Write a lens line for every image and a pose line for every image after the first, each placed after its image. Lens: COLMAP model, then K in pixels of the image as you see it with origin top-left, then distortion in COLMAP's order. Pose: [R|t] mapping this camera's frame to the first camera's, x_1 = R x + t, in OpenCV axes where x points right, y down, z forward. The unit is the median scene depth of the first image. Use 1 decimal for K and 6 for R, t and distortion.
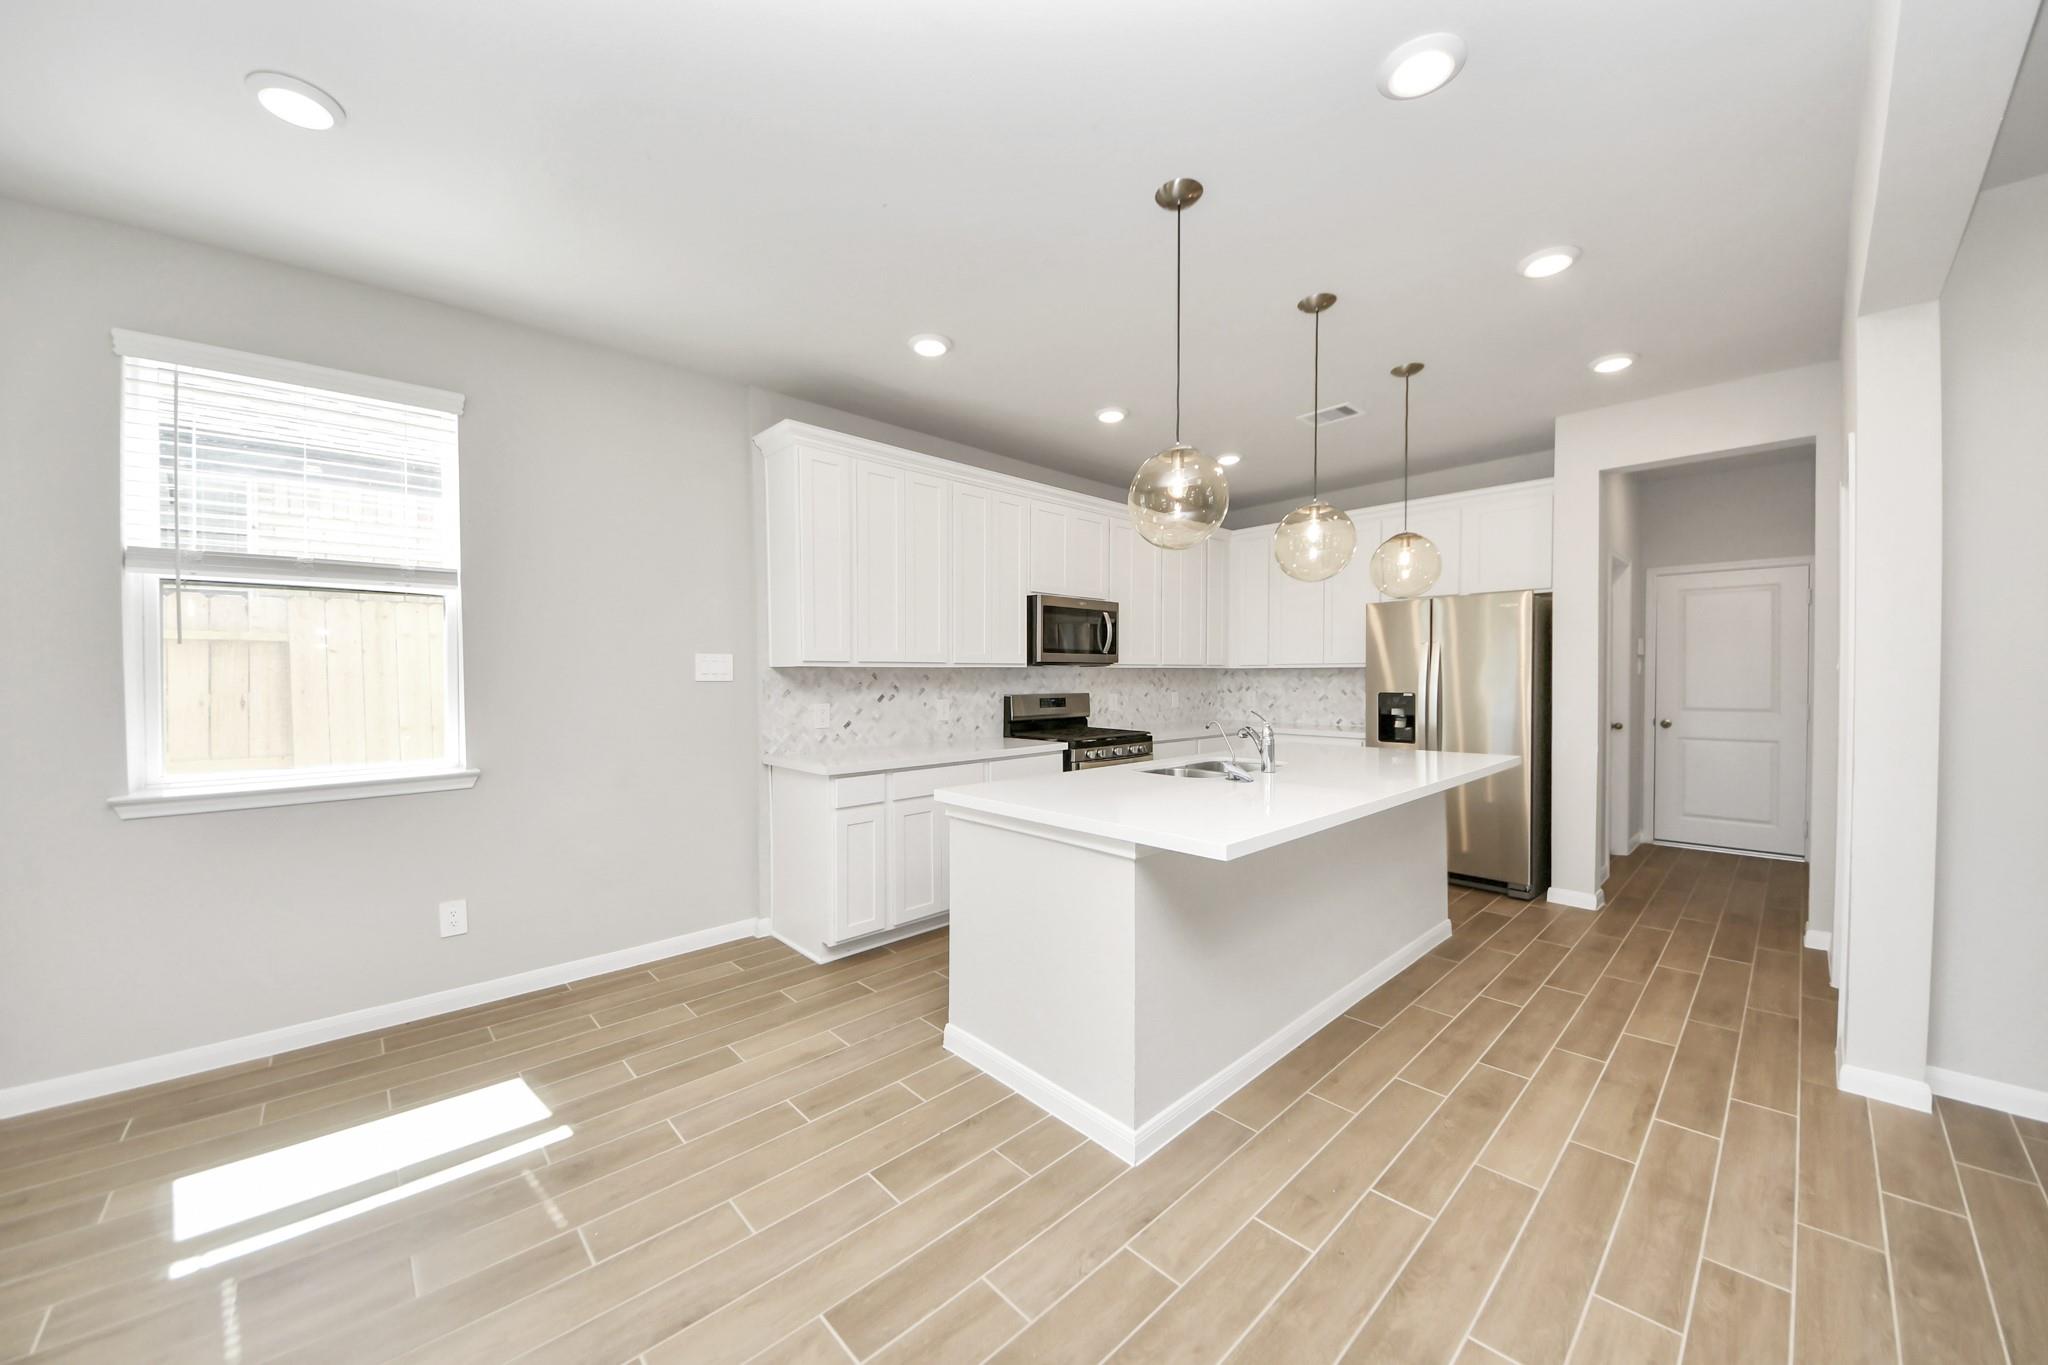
lens RADIAL K [[731.1, 0, 1006.3], [0, 731.1, 683.5], [0, 0, 1]] dist [0.000966, -0.003186]
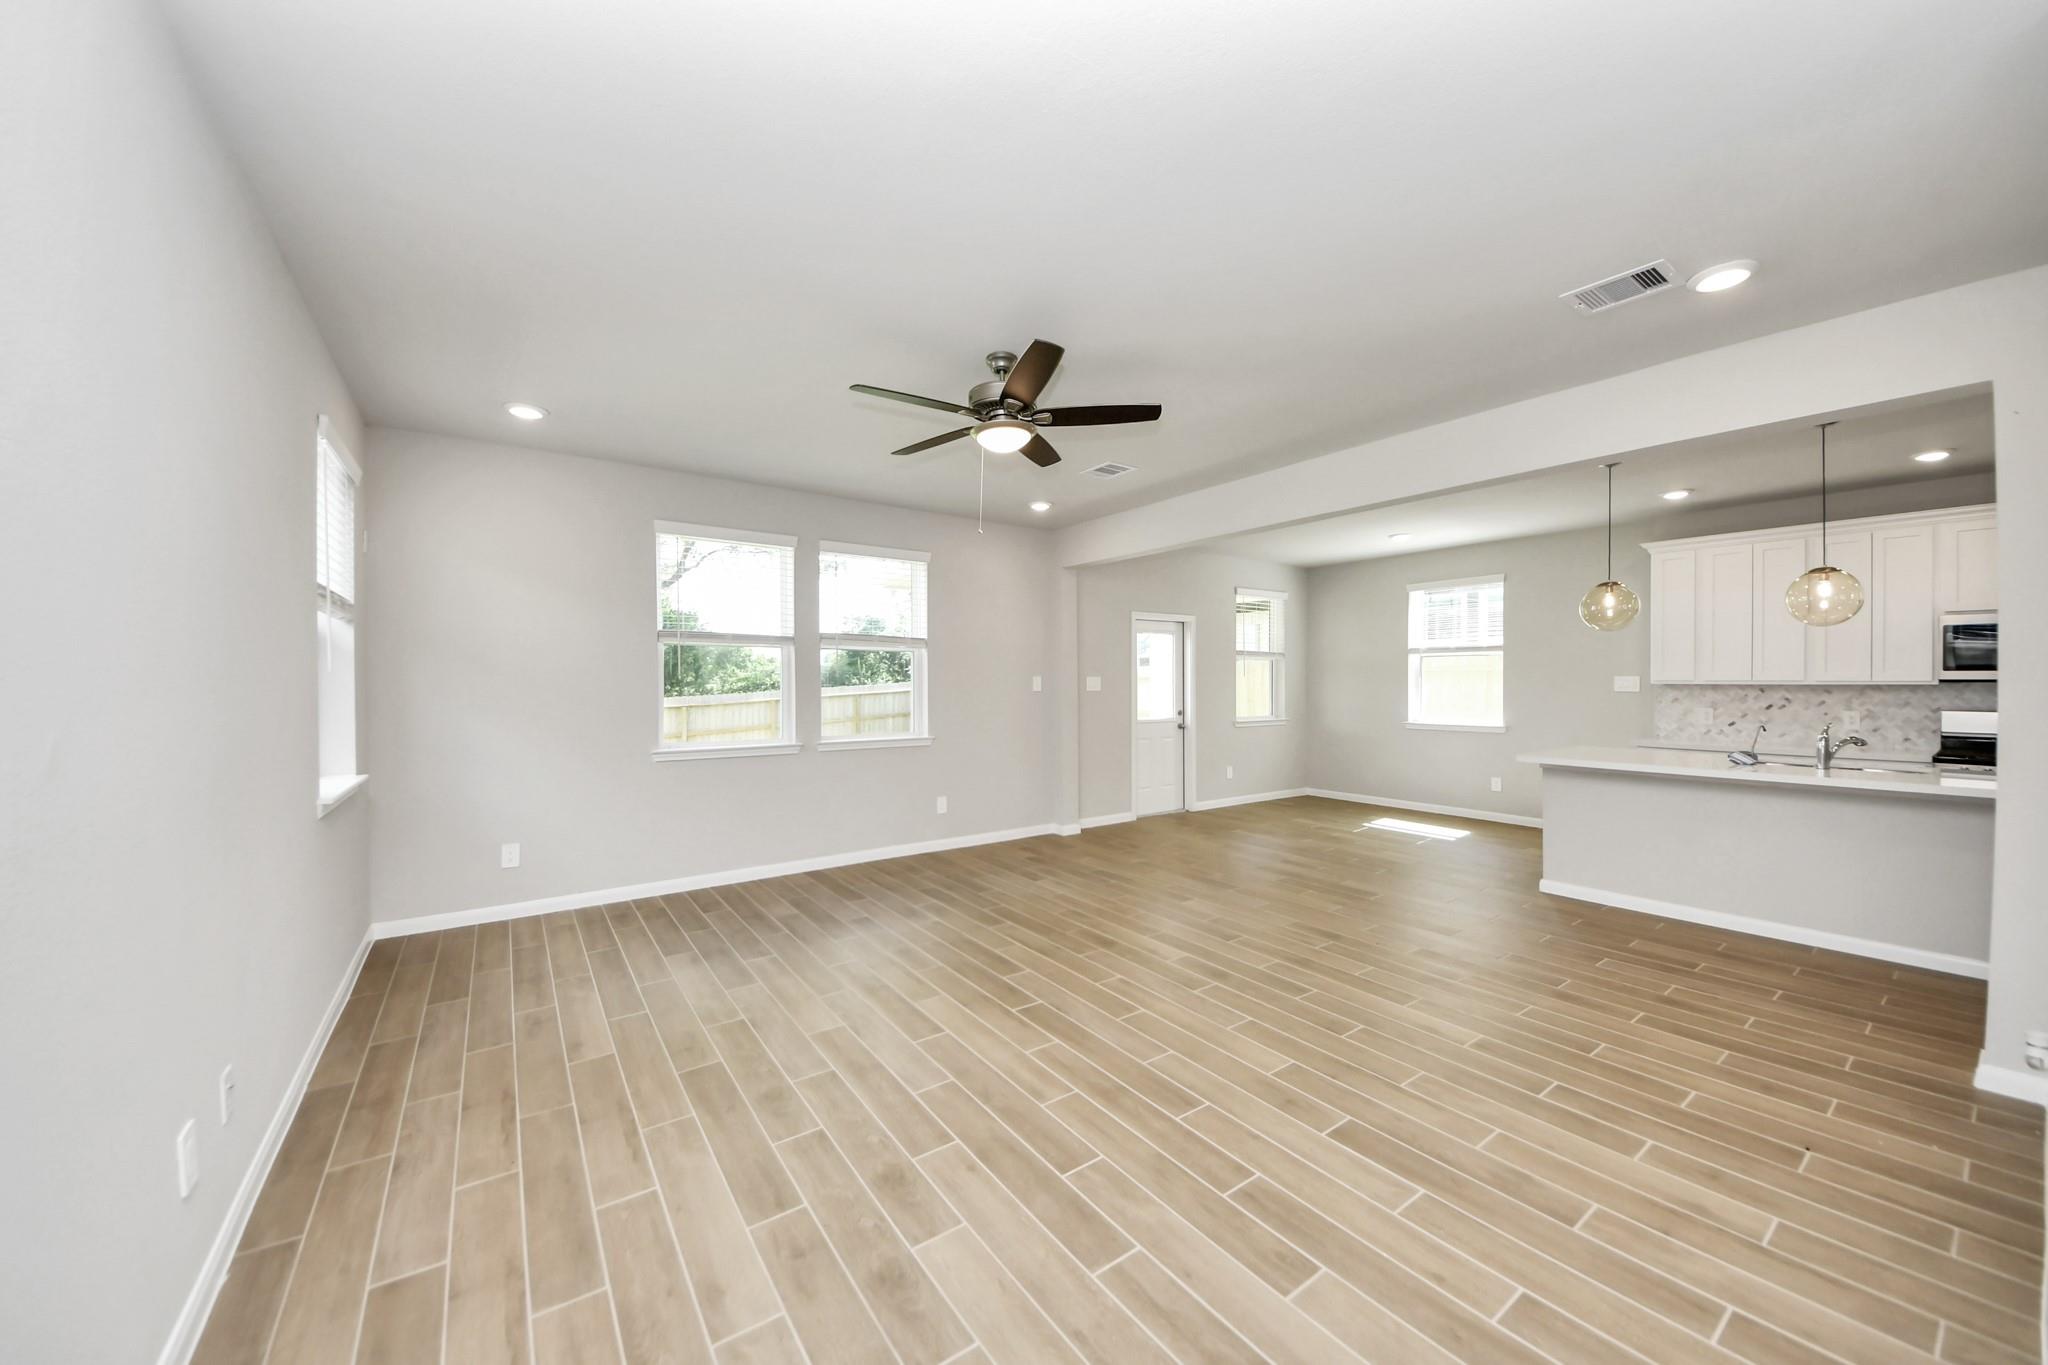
lens RADIAL K [[731.1, 0, 1015.1], [0, 731.1, 691.7], [0, 0, 1]] dist [0.000966, -0.003186]
pose [[-0.128863, 0.023710, -0.991379, 1.865786], [-0.008664, 0.999649, 0.025034, -0.041670], [0.991625, 0.011815, -0.128612, -0.298680]]
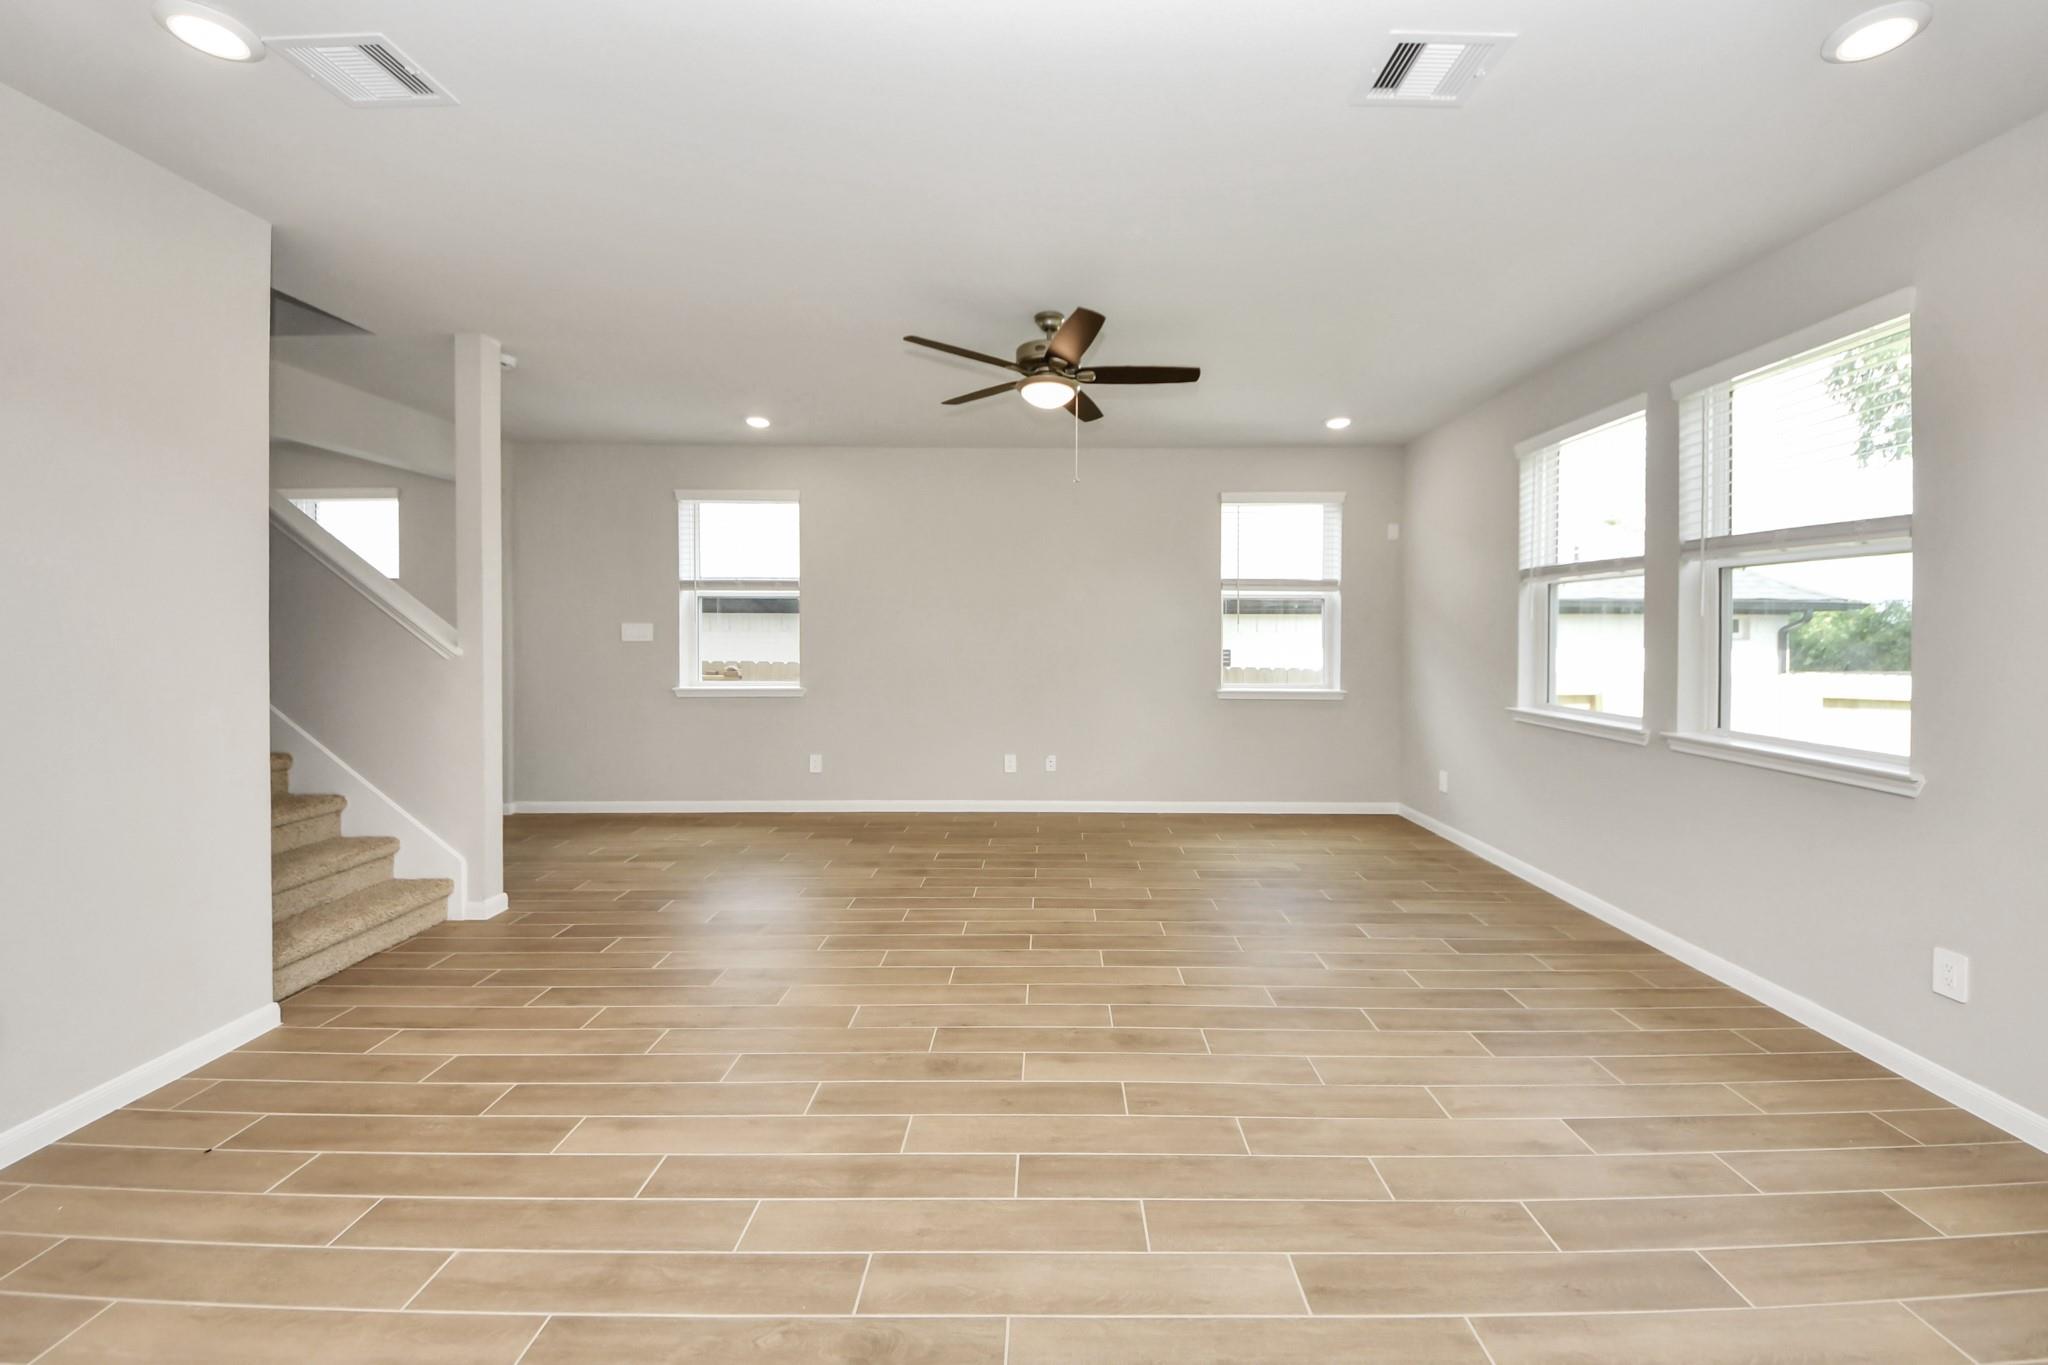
lens RADIAL K [[731.1, 0, 1047.9], [0, 731.1, 652.2], [0, 0, 1]] dist [0.000966, -0.003186]
pose [[-0.735305, -0.011196, 0.677644, 0.081082], [0.011339, 0.999520, 0.028819, -0.023920], [-0.677641, 0.028874, -0.734826, 0.356069]]
